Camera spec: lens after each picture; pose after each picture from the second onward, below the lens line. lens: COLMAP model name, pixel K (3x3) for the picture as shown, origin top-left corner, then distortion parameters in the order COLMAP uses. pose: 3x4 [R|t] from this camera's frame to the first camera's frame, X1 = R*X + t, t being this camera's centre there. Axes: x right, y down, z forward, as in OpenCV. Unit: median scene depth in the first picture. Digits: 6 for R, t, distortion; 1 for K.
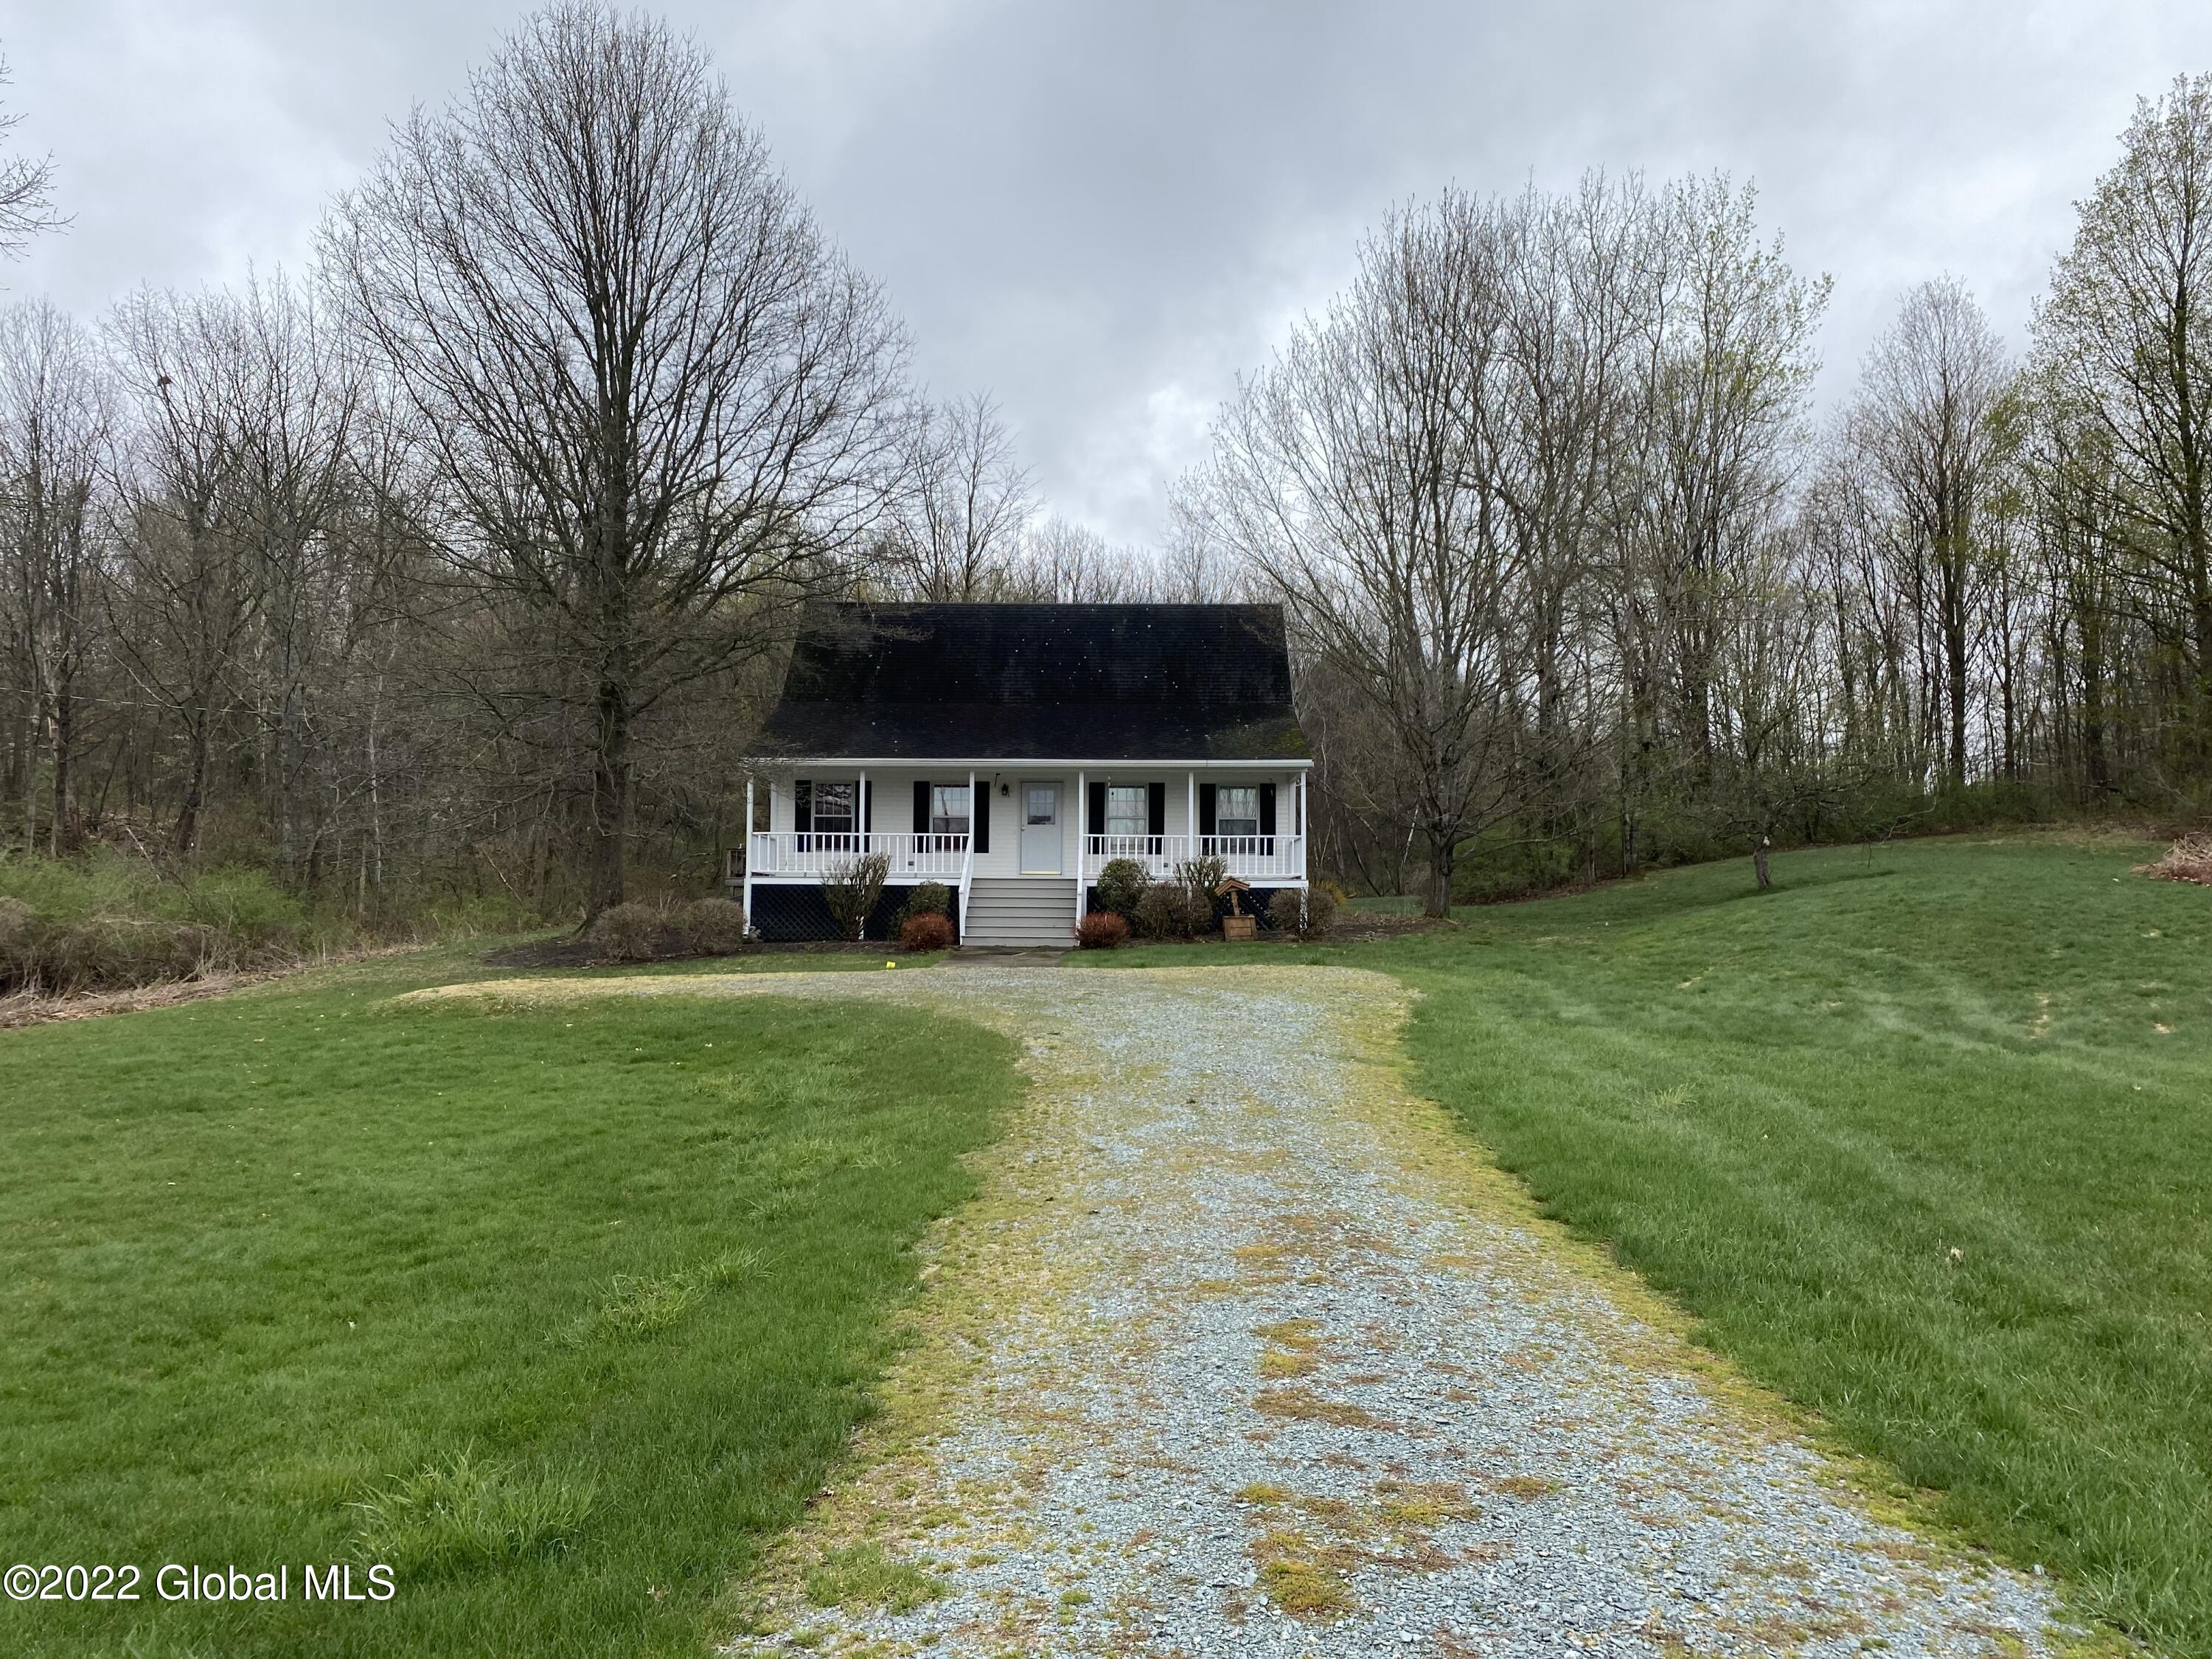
lens RADIAL K [[1680.5, 0, 1106.0], [0, 1680.5, 829.5], [0, 0, 1]] dist [-0.002402, -0.004389]
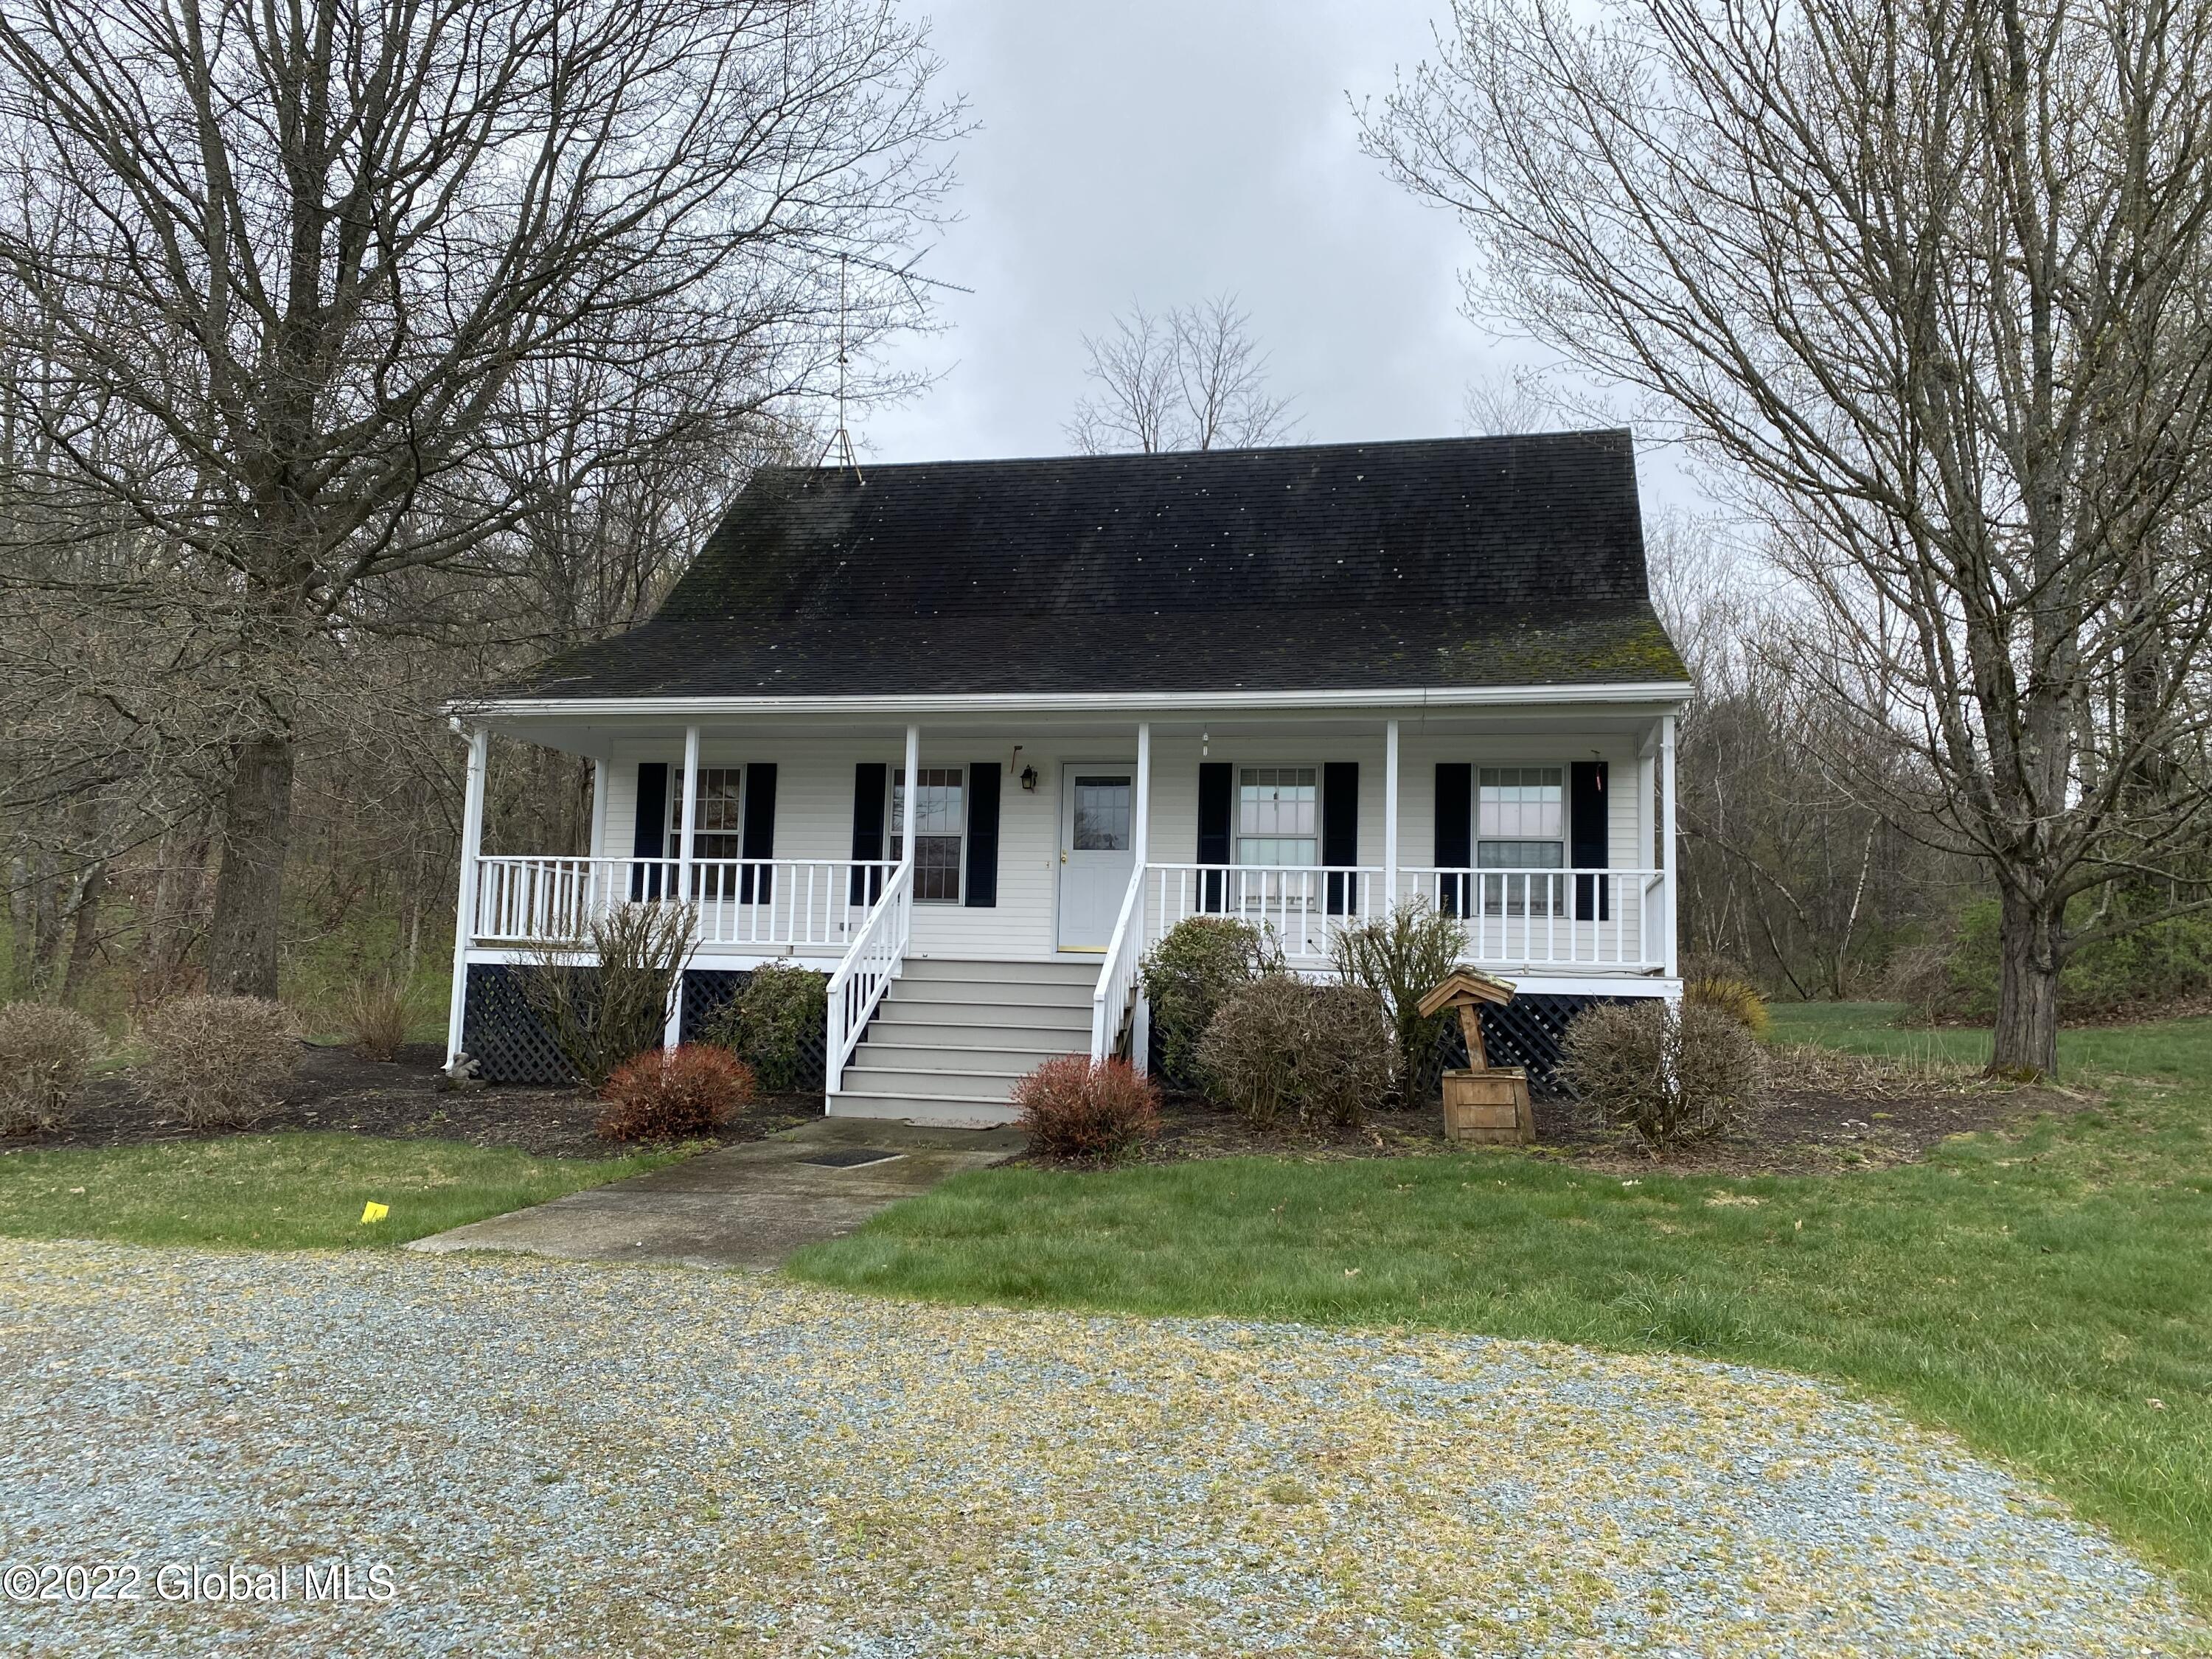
lens RADIAL K [[1680.5, 0, 1106.0], [0, 1680.5, 829.5], [0, 0, 1]] dist [-0.002402, -0.004389]
pose [[0.975721, 0.000736, -0.219016, 0.070575], [-0.011636, 0.998756, -0.048483, 0.014960], [0.218708, 0.049854, 0.974516, 0.550956]]
